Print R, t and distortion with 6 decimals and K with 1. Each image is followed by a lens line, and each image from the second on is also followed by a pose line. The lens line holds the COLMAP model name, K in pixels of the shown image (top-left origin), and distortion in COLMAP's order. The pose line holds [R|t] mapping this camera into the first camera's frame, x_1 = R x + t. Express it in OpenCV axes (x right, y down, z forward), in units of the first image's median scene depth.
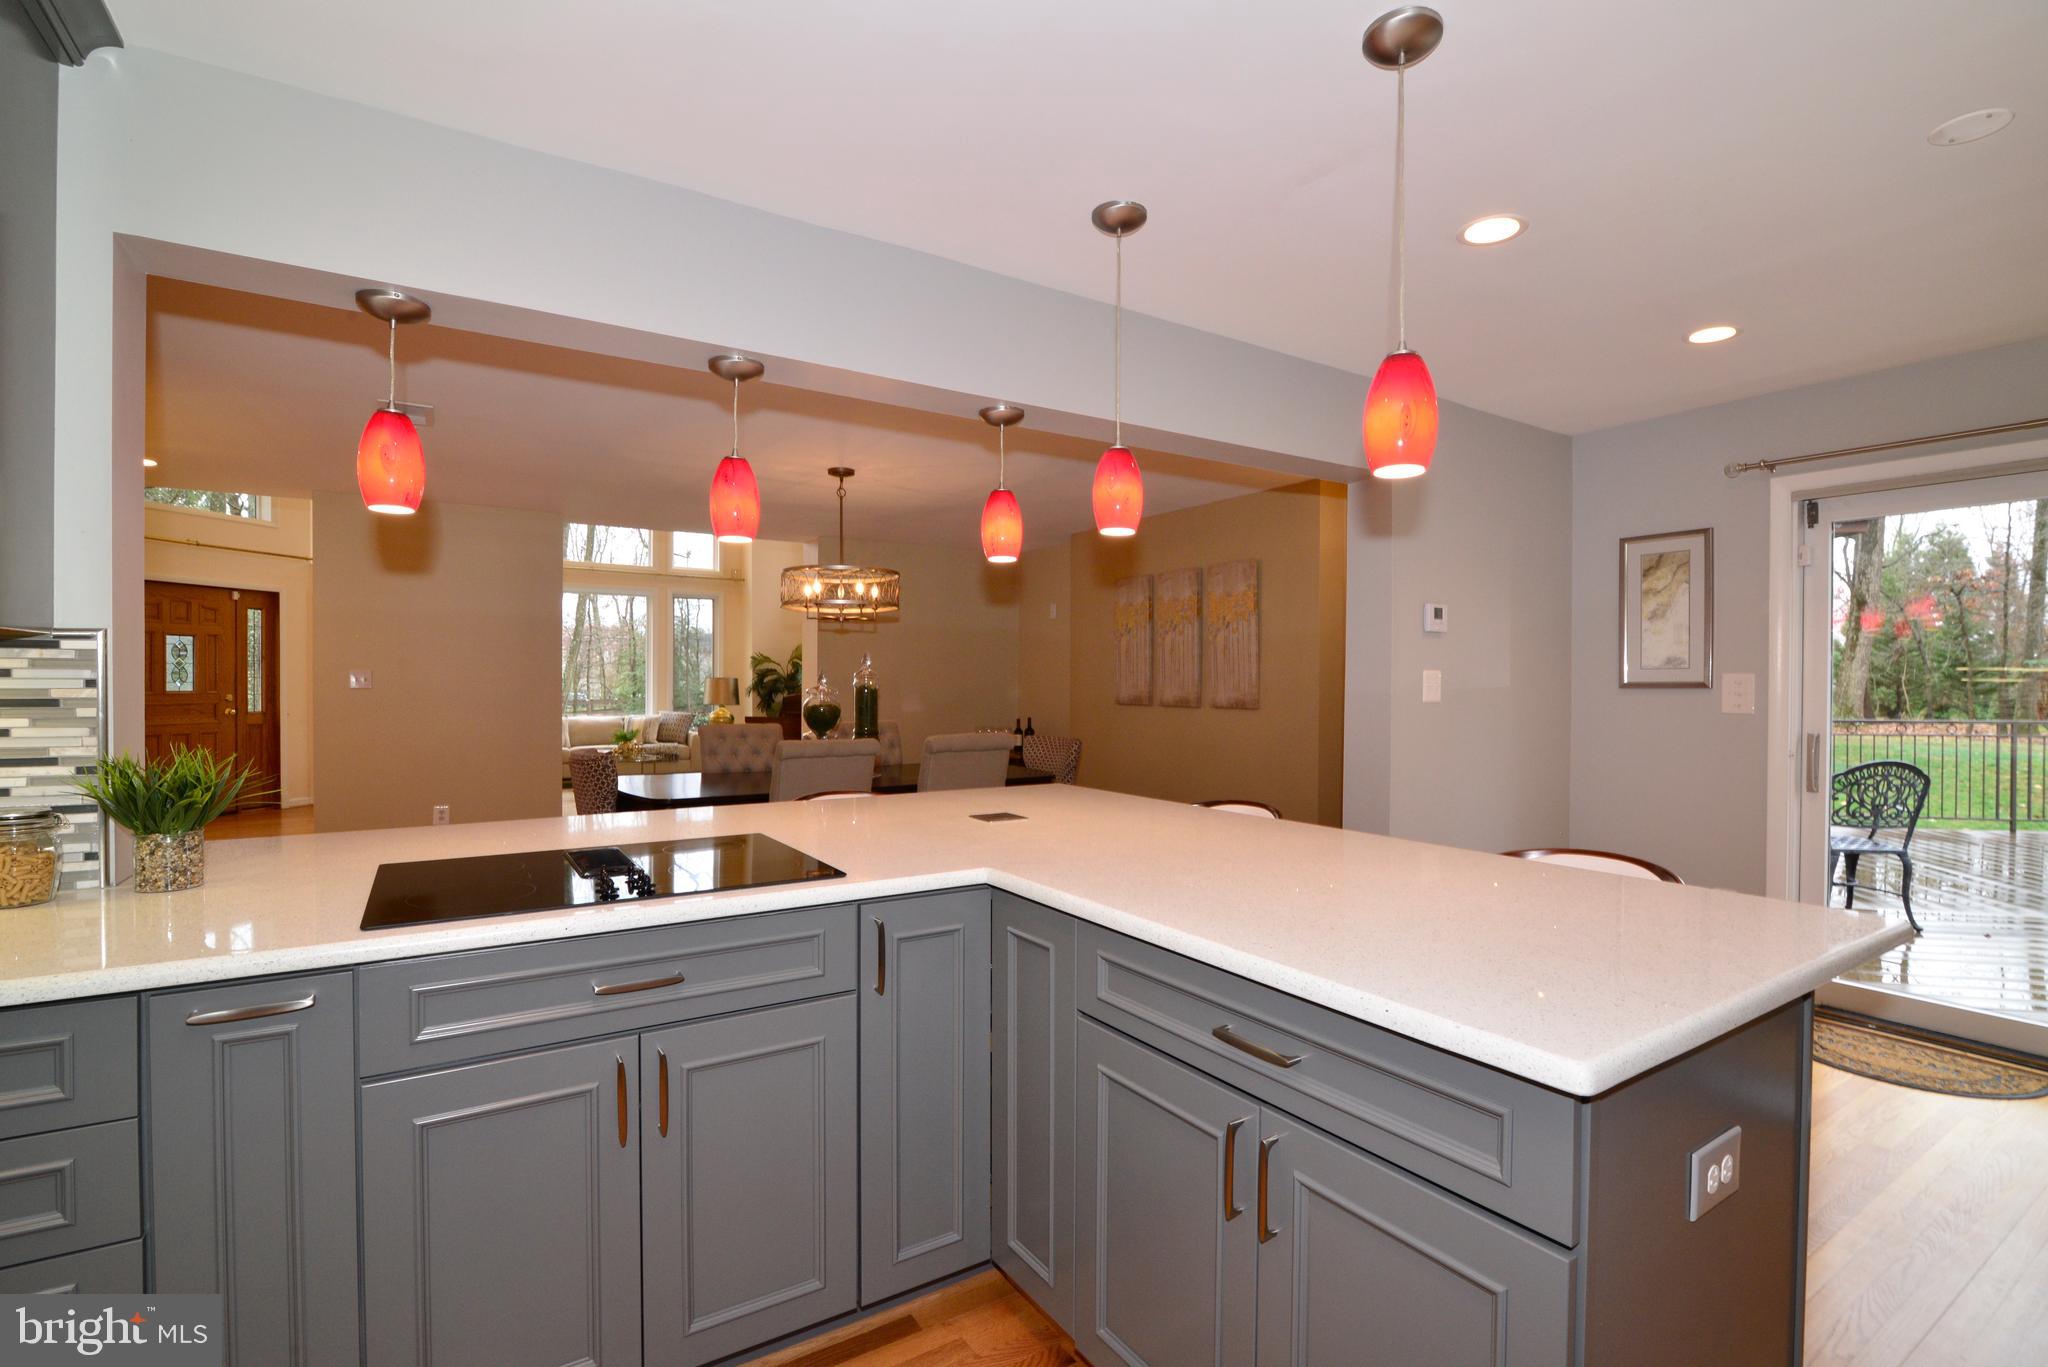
lens RADIAL K [[933.5, 0, 1017.6], [0, 933.5, 692.0], [0, 0, 1]] dist [-0.017459, 0.000113]
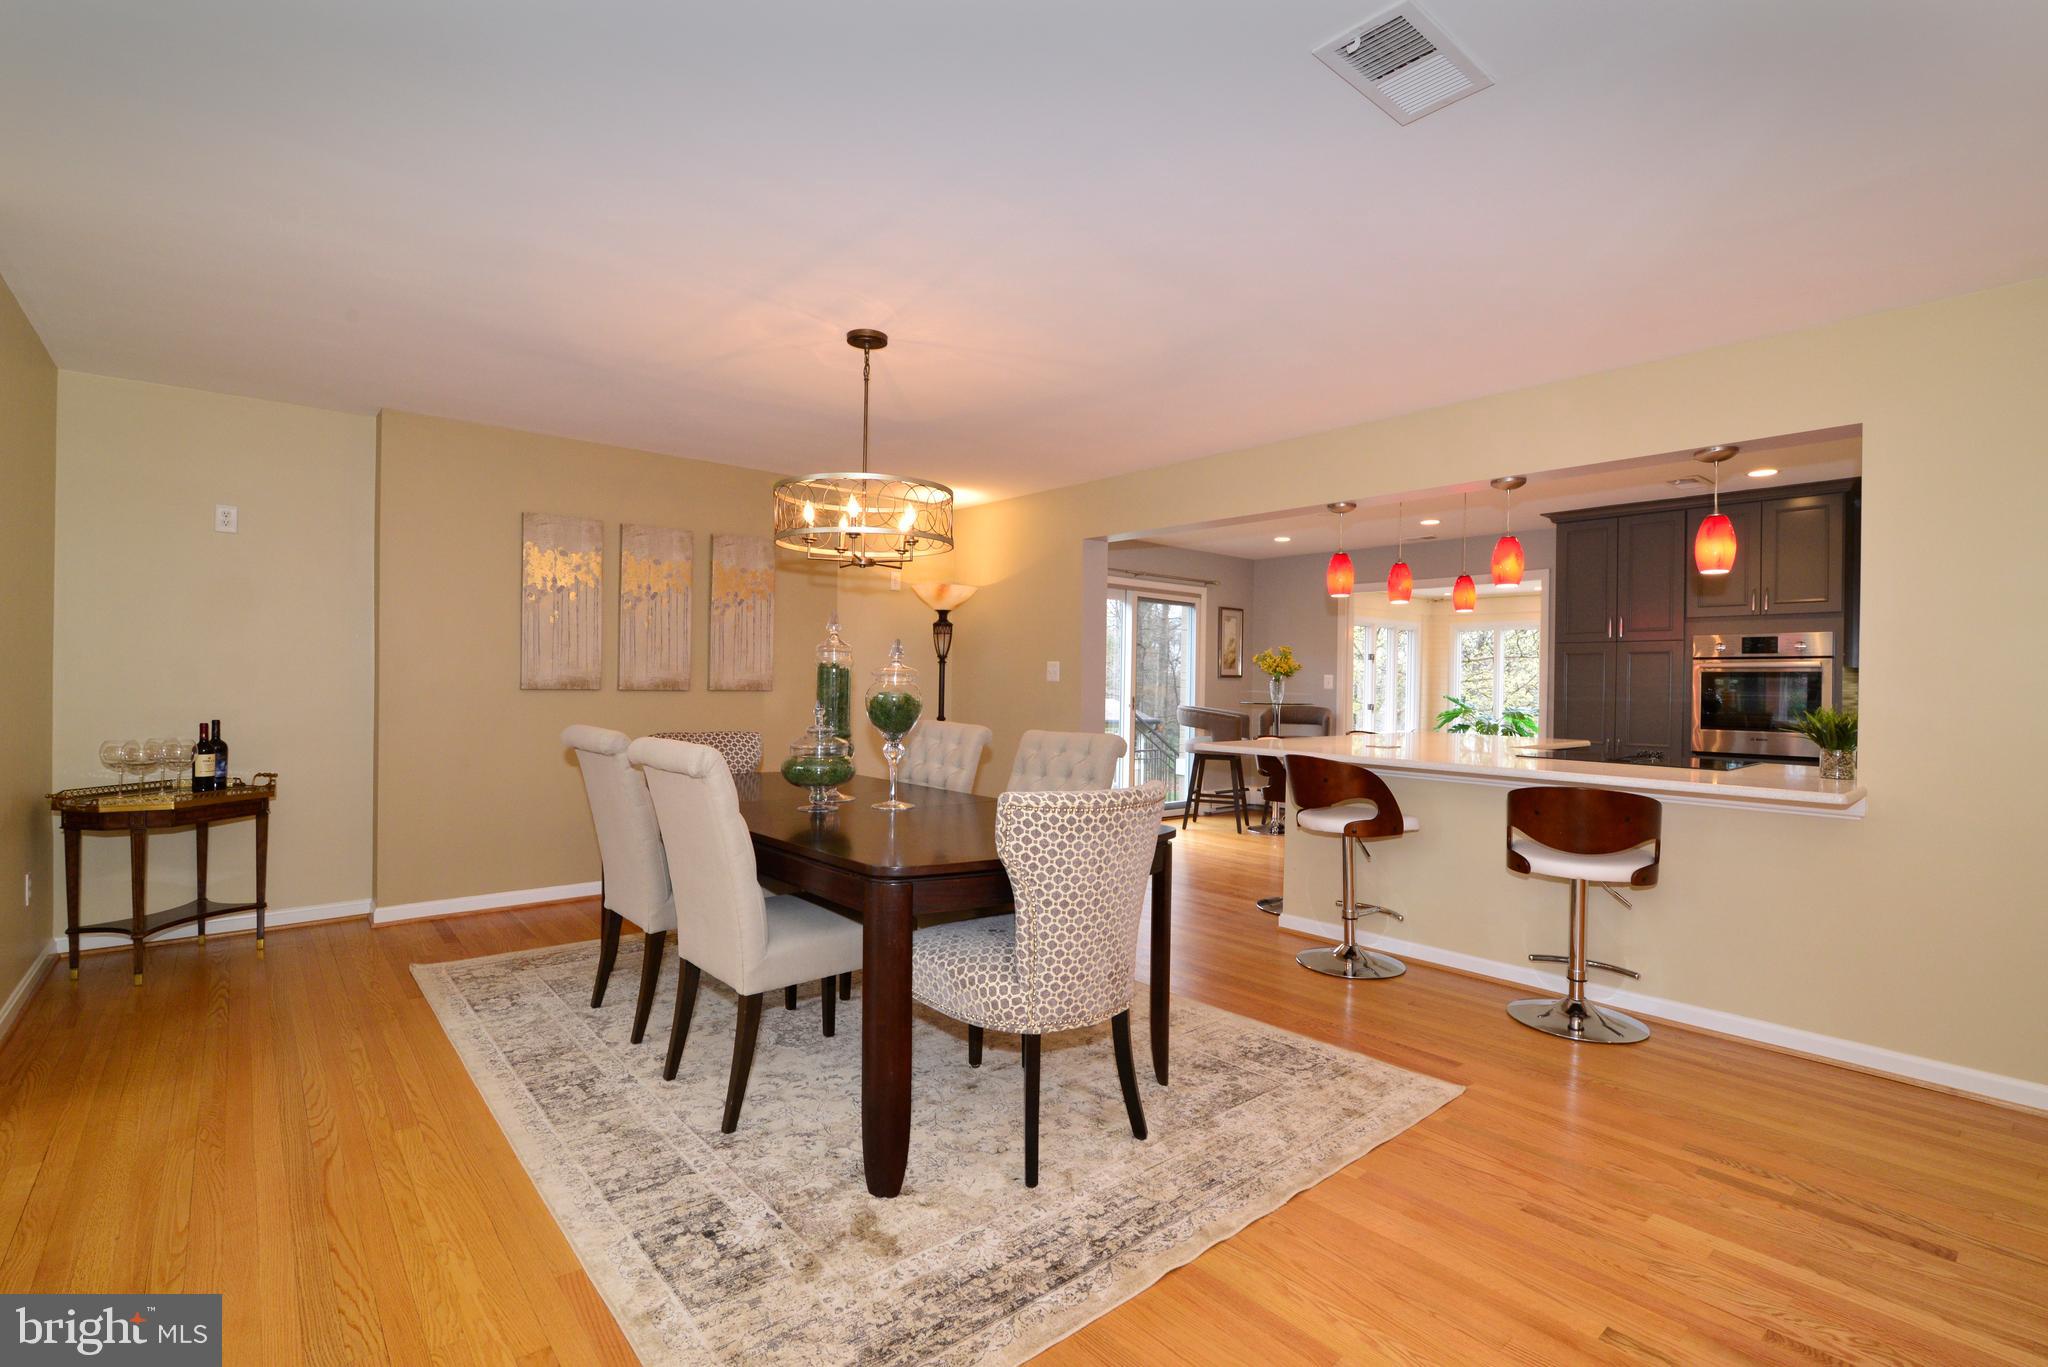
lens RADIAL K [[940.8, 0, 1030.2], [0, 940.8, 693.7], [0, 0, 1]] dist [0.027910, -0.000067]
pose [[-0.150182, -0.019123, 0.988473, -1.205629], [-0.005959, 0.999812, 0.018437, 0.001737], [-0.988640, -0.003121, -0.150268, 1.363894]]
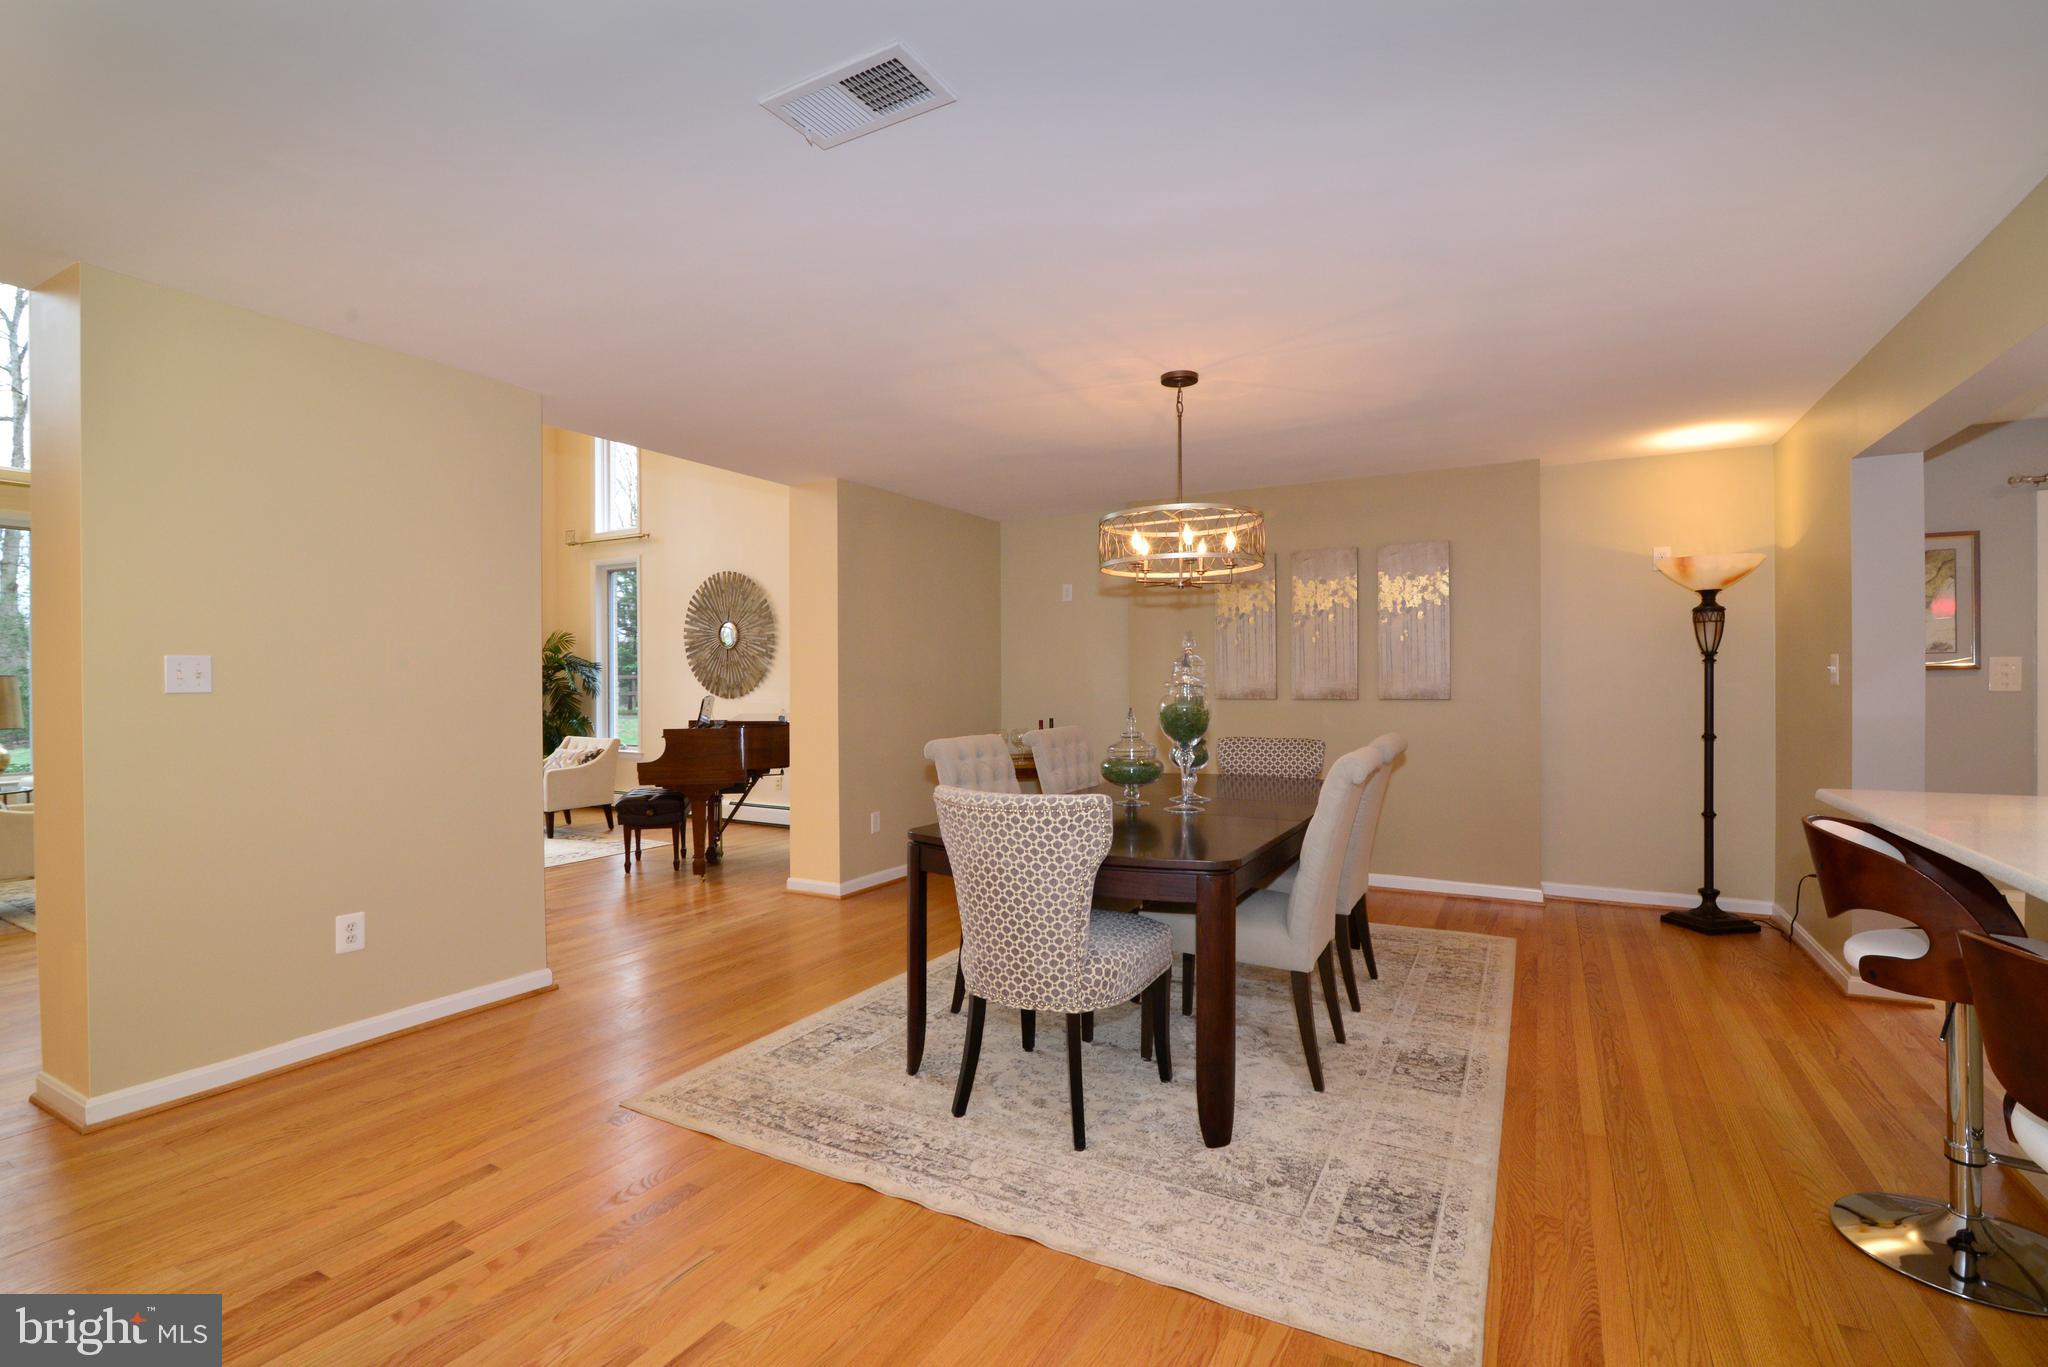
lens RADIAL K [[936.8, 0, 1024.0], [0, 936.8, 683.5], [0, 0, 1]] dist [-0.002862, -0.000501]
pose [[0.876182, -0.007237, 0.481926, -0.894242], [0.013902, 0.999851, -0.010262, 0.008191], [-0.481780, 0.015691, 0.876152, 0.589884]]
